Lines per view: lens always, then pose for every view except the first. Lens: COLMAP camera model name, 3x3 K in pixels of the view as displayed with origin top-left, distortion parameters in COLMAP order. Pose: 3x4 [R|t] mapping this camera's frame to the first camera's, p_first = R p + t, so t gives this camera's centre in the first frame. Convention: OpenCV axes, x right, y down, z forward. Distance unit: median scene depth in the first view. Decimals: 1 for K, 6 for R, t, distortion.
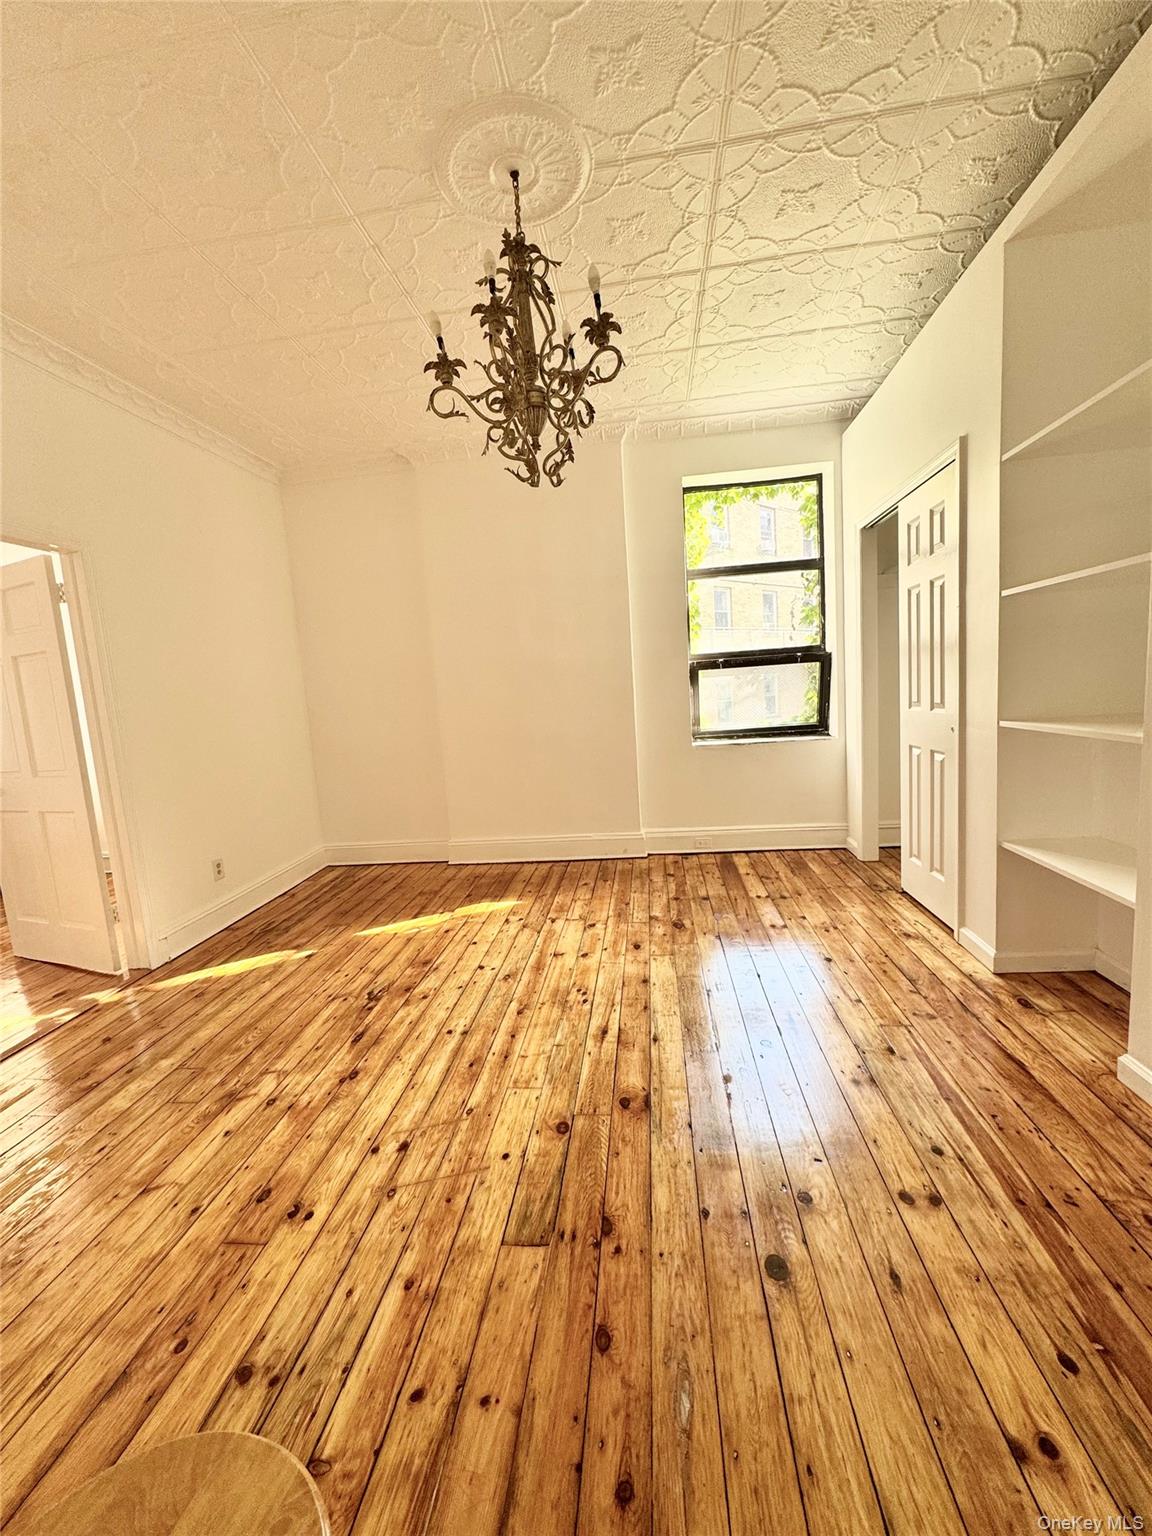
lens RADIAL K [[610.7, 0, 576.0], [0, 610.7, 768.0], [0, 0, 1]] dist [-0.003552, 0.000156]
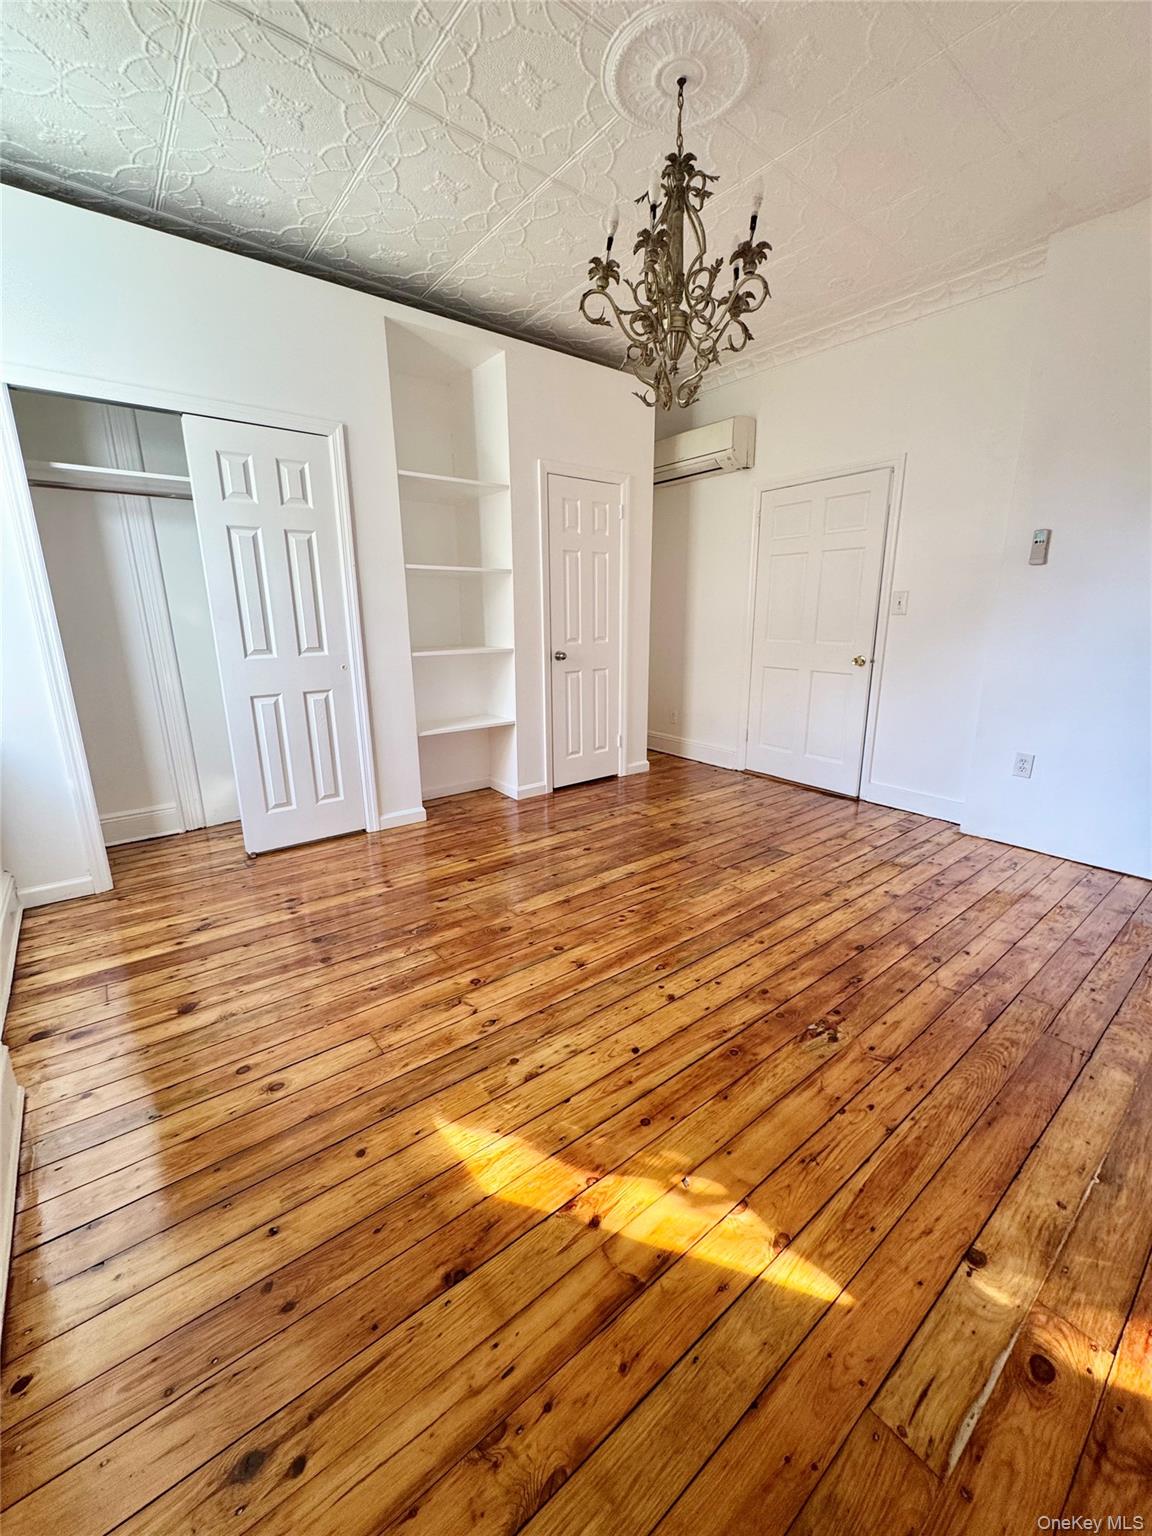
lens RADIAL K [[610.7, 0, 576.0], [0, 610.7, 768.0], [0, 0, 1]] dist [-0.003552, 0.000156]
pose [[-0.708179, -0.100272, 0.698876, -0.657002], [0.147272, 0.947110, 0.285120, -0.172884], [-0.690502, 0.304841, -0.655957, 1.759946]]
